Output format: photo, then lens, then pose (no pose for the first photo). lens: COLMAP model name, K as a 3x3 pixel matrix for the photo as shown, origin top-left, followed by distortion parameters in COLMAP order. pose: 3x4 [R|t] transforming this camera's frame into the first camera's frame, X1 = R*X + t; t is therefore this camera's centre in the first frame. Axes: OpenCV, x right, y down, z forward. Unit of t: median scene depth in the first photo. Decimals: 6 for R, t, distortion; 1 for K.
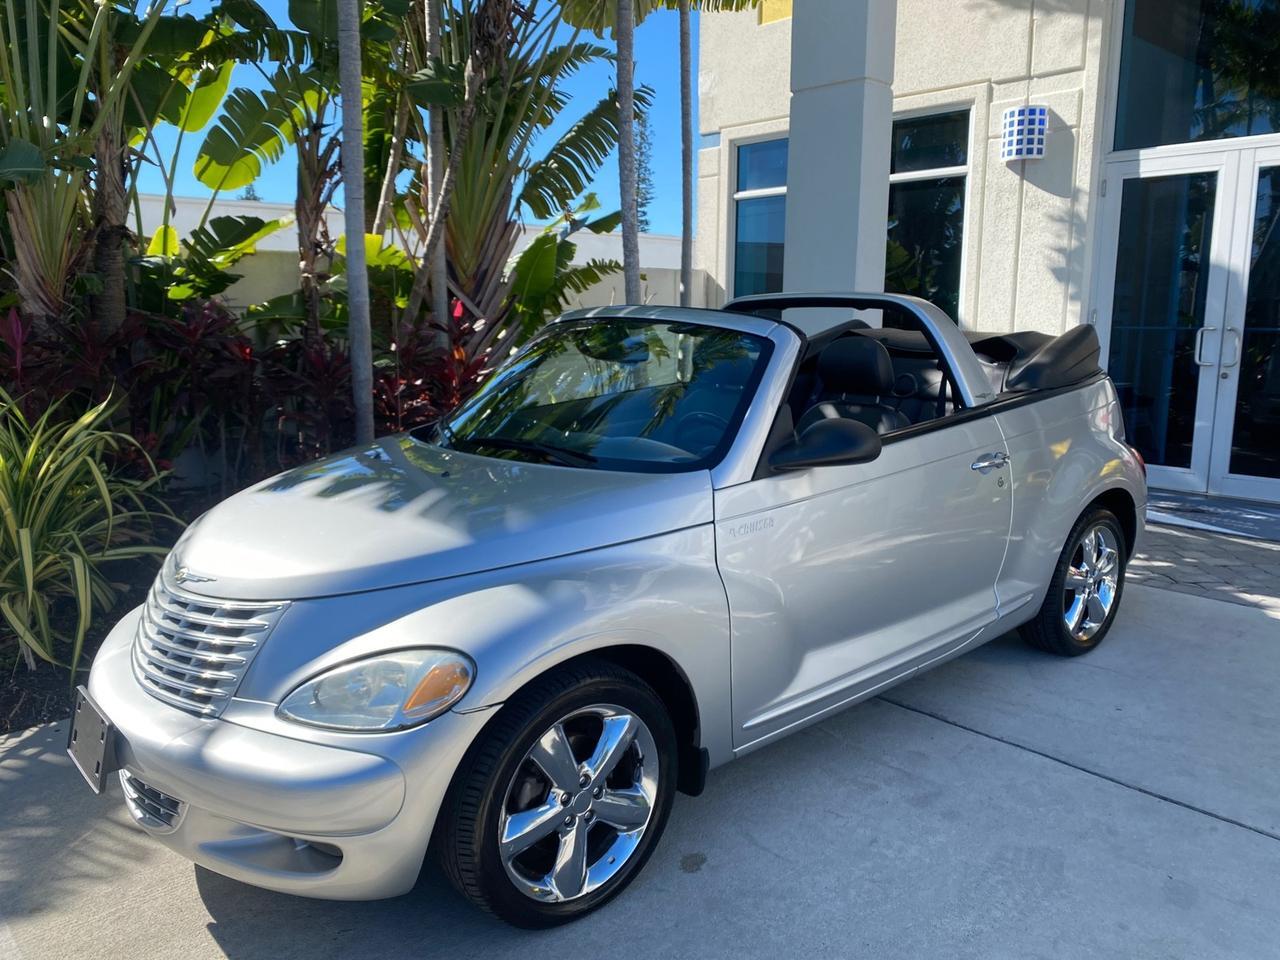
lens RADIAL K [[982.5, 0, 648.6], [0, 982.5, 480.5], [0, 0, 1]] dist [0.027505, -0.031925]
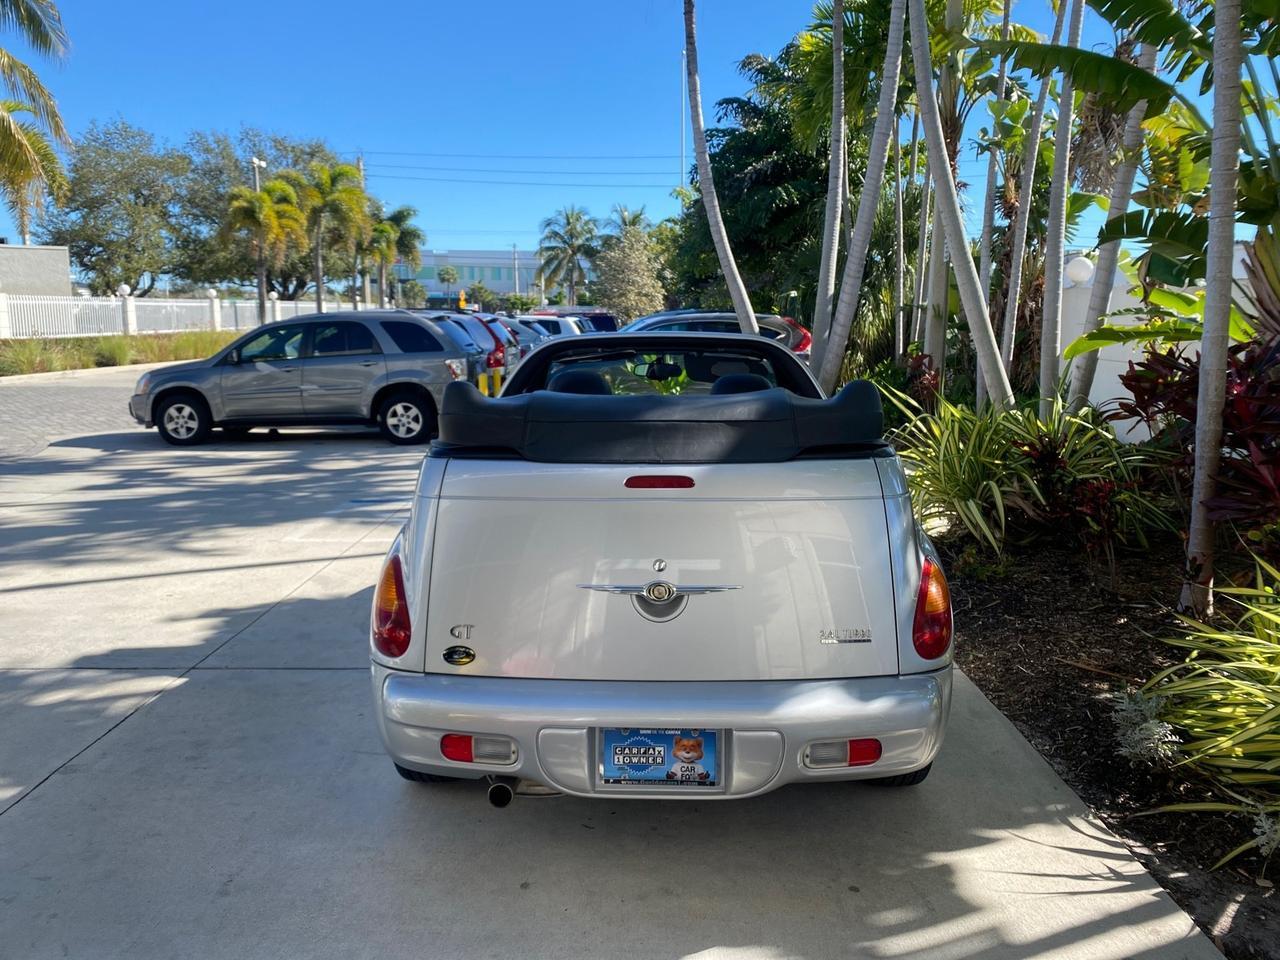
lens RADIAL K [[982.5, 0, 632.3], [0, 982.5, 477.4], [0, 0, 1]] dist [0.027505, -0.031925]
pose [[-0.683132, 0.114618, -0.721244, 0.580542], [-0.127185, 0.953842, 0.272045, -0.200060], [0.719134, 0.277574, -0.637023, 1.038865]]
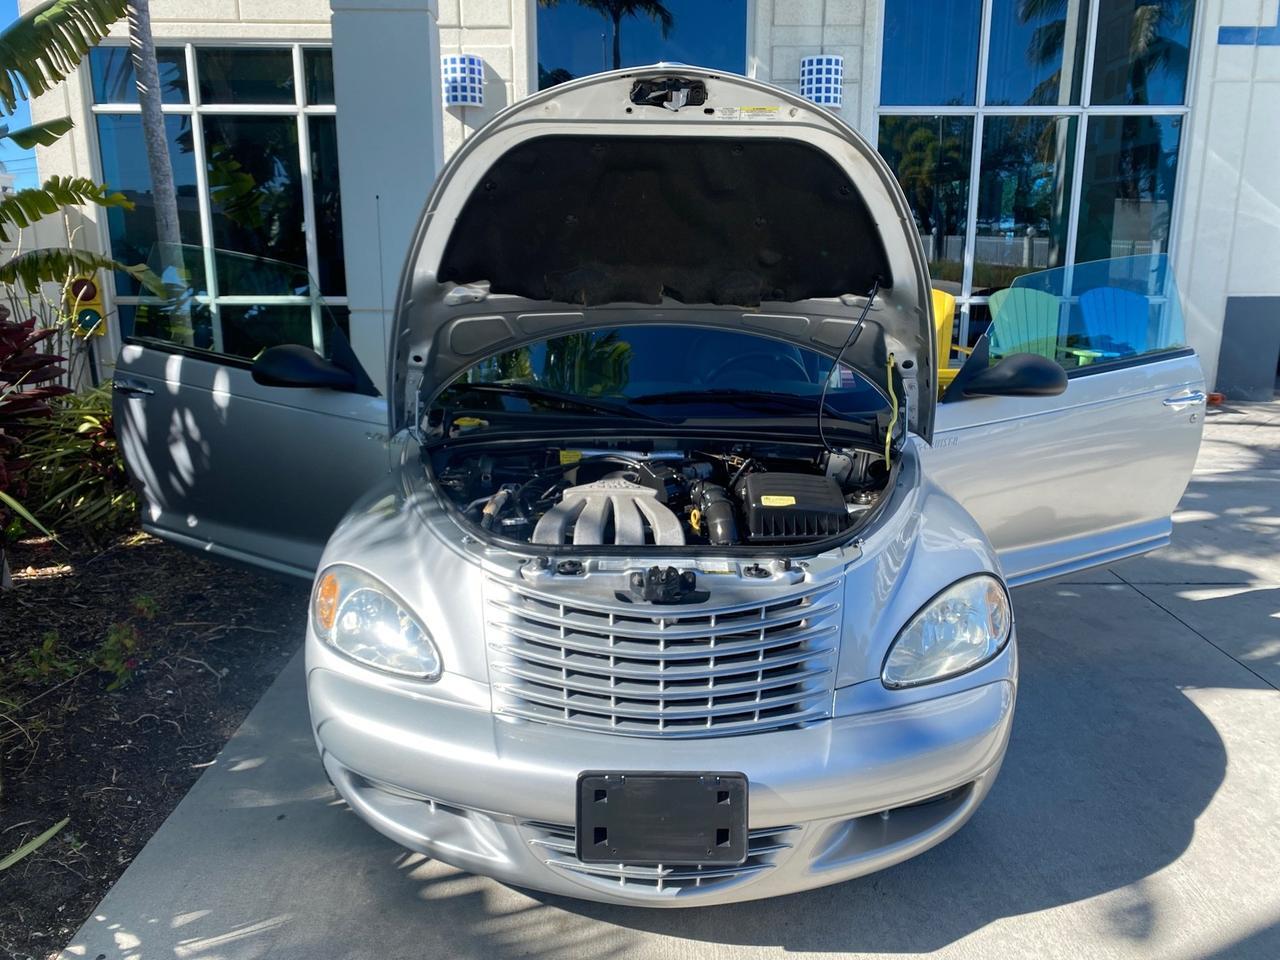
lens RADIAL K [[978.7, 0, 643.3], [0, 978.7, 455.8], [0, 0, 1]] dist [0.038781, -0.045958]
pose [[0.664370, -0.157040, 0.730720, -0.419408], [0.129743, 0.987066, 0.094169, -0.035142], [-0.736057, 0.032243, 0.676152, 0.196220]]
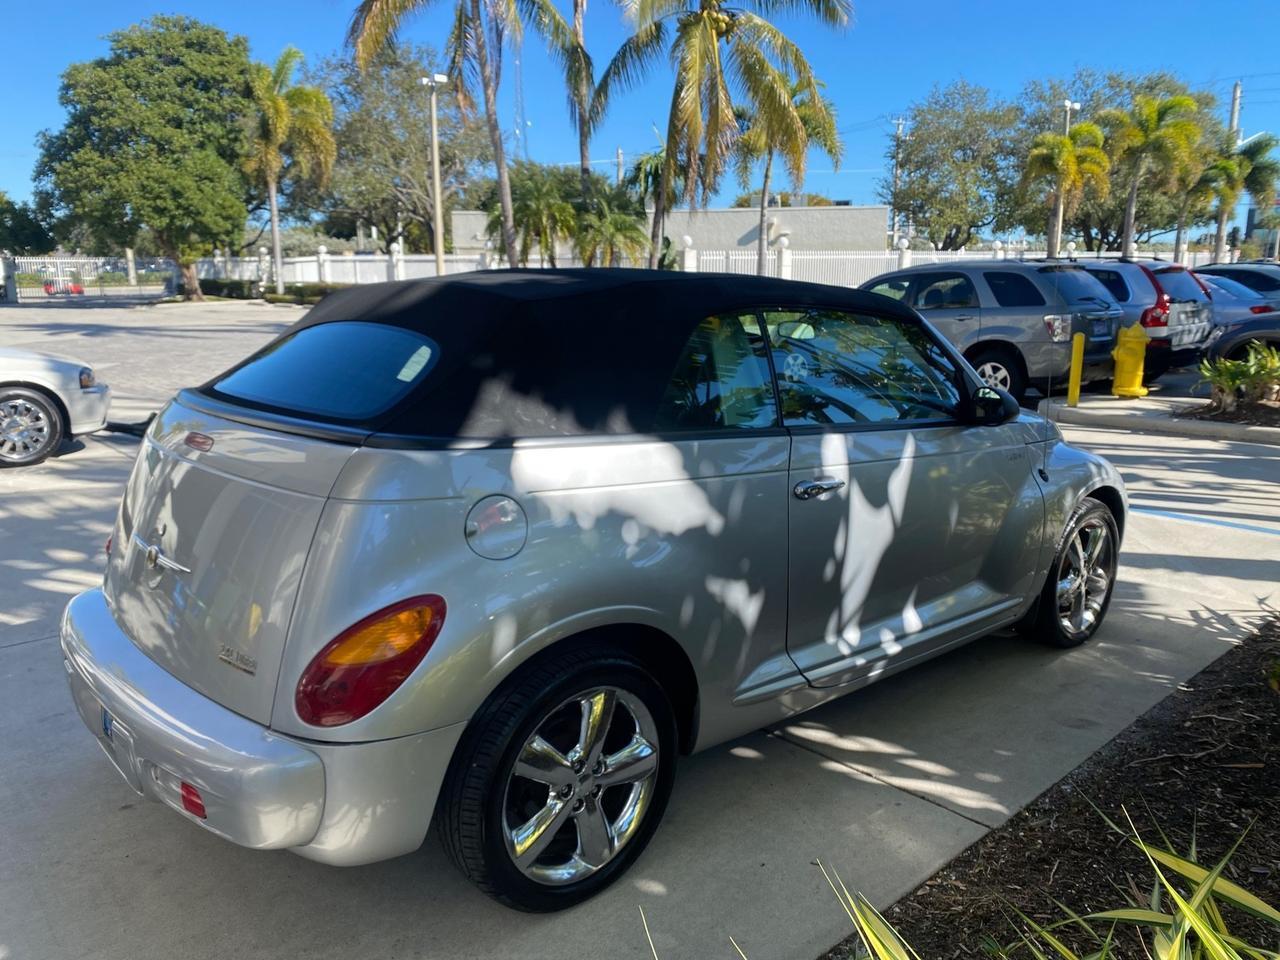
lens RADIAL K [[991.8, 0, 643.9], [0, 991.8, 479.7], [0, 0, 1]] dist [-0.000064, -0.004794]
pose [[-0.999857, 0.006048, -0.015793, 0.108580], [-0.000225, 0.929009, 0.370057, -0.214544], [0.016910, 0.370008, -0.928875, 1.145227]]
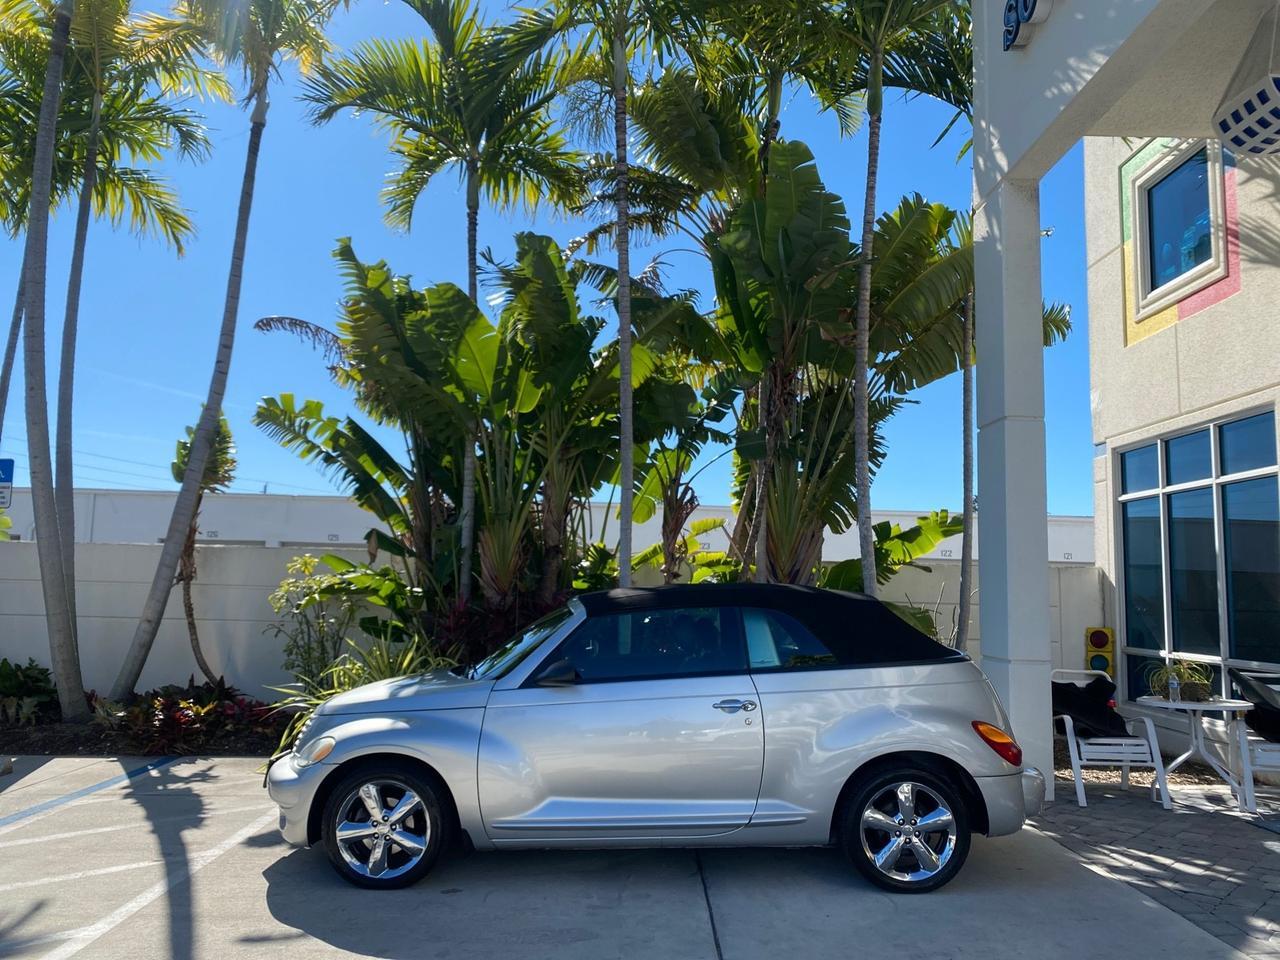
lens RADIAL K [[978.7, 0, 641.3], [0, 978.7, 471.1], [0, 0, 1]] dist [0.038781, -0.045958]
pose [[0.744018, -0.066709, -0.664822, 0.671585], [-0.133303, 0.960180, -0.245528, 0.012682], [0.654728, 0.271300, 0.705499, -0.126051]]
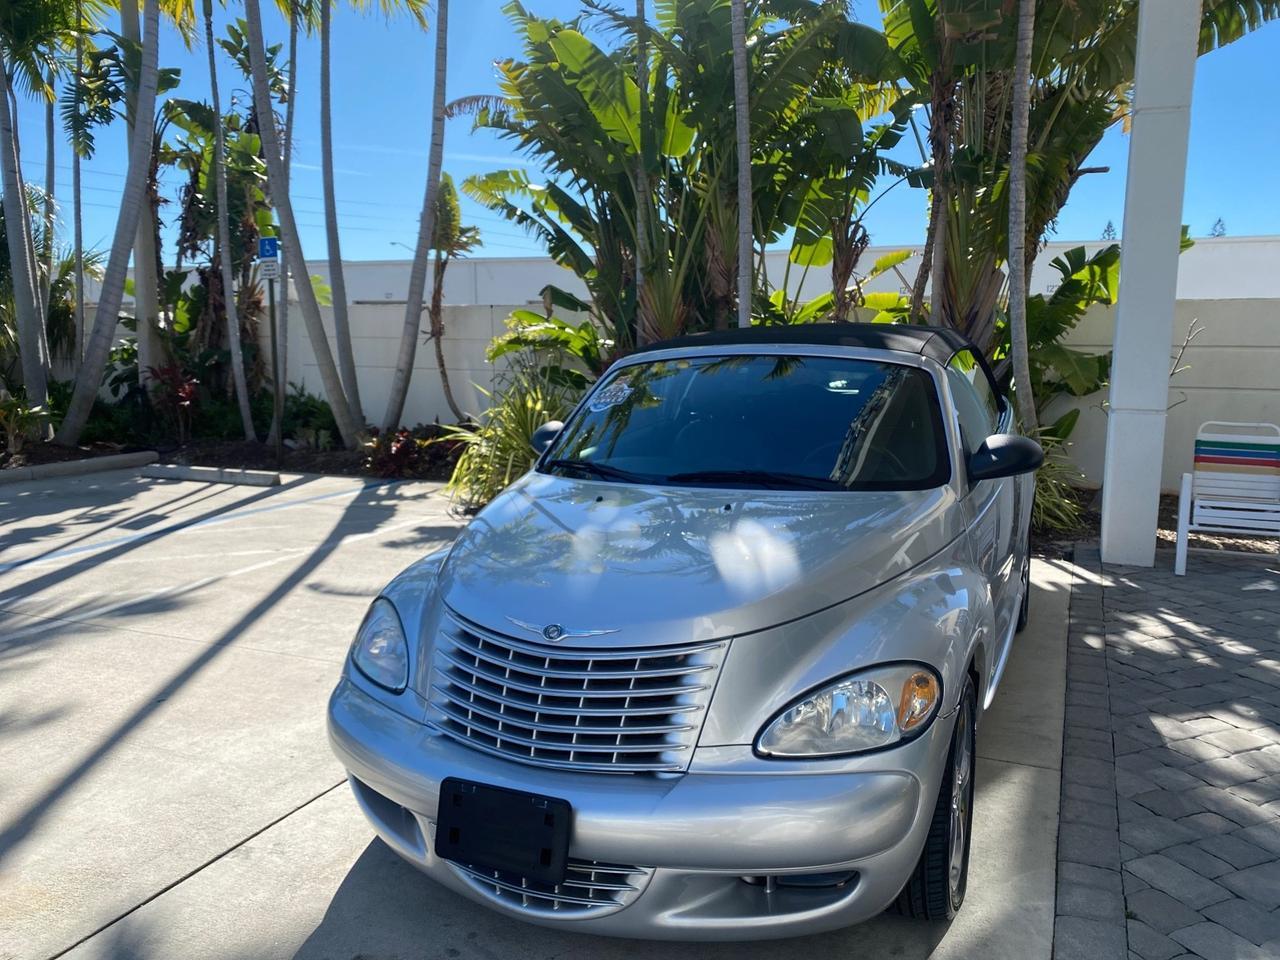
lens RADIAL K [[982.5, 0, 632.3], [0, 982.5, 476.8], [0, 0, 1]] dist [0.027505, -0.031925]
pose [[0.392408, 0.128136, -0.910822, 0.933351], [-0.159219, 0.984763, 0.069942, -0.040180], [0.905906, 0.117574, 0.406830, 0.189617]]
